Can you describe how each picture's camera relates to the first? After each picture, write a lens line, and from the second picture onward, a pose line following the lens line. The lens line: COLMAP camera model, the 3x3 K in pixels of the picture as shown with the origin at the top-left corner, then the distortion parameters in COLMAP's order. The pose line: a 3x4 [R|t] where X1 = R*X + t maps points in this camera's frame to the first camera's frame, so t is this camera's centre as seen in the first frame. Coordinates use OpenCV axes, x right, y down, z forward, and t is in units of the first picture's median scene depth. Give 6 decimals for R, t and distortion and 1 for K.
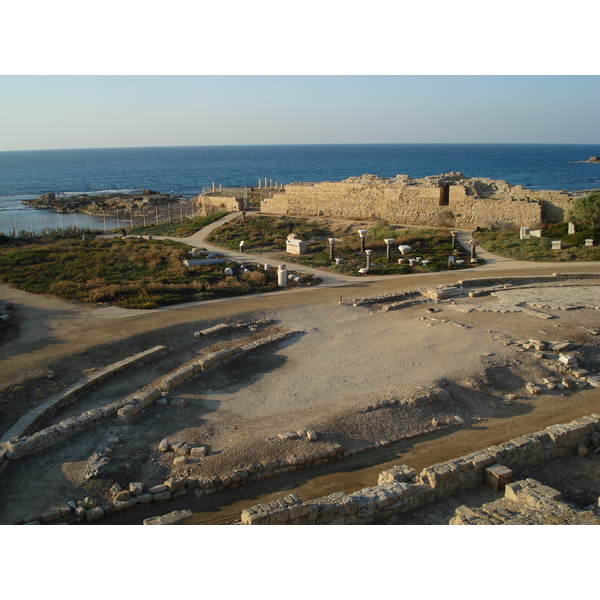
lens RADIAL K [[696.8, 0, 300.0], [0, 696.8, 300.1], [0, 0, 1]] dist [-0.073155, 0.000000]
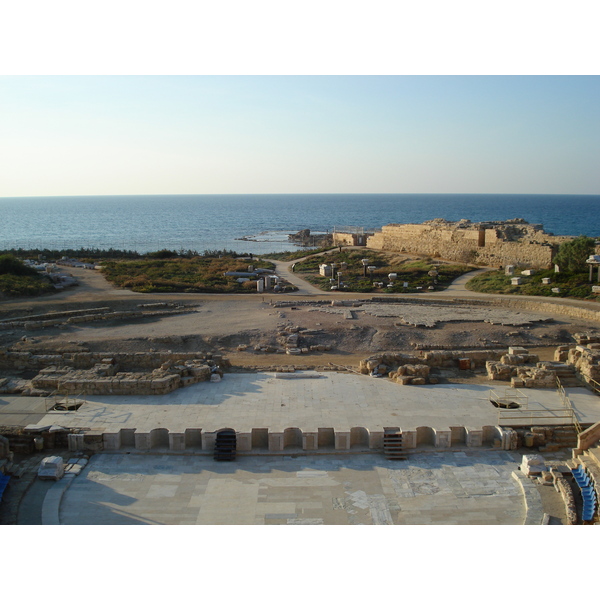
lens RADIAL K [[696.8, 0, 300.3], [0, 696.8, 299.7], [0, 0, 1]] dist [-0.073155, 0.000000]
pose [[0.862162, 0.082641, -0.499848, 0.532108], [-0.115356, 0.992713, -0.034845, 0.025950], [0.493325, 0.087703, 0.865412, -0.133522]]
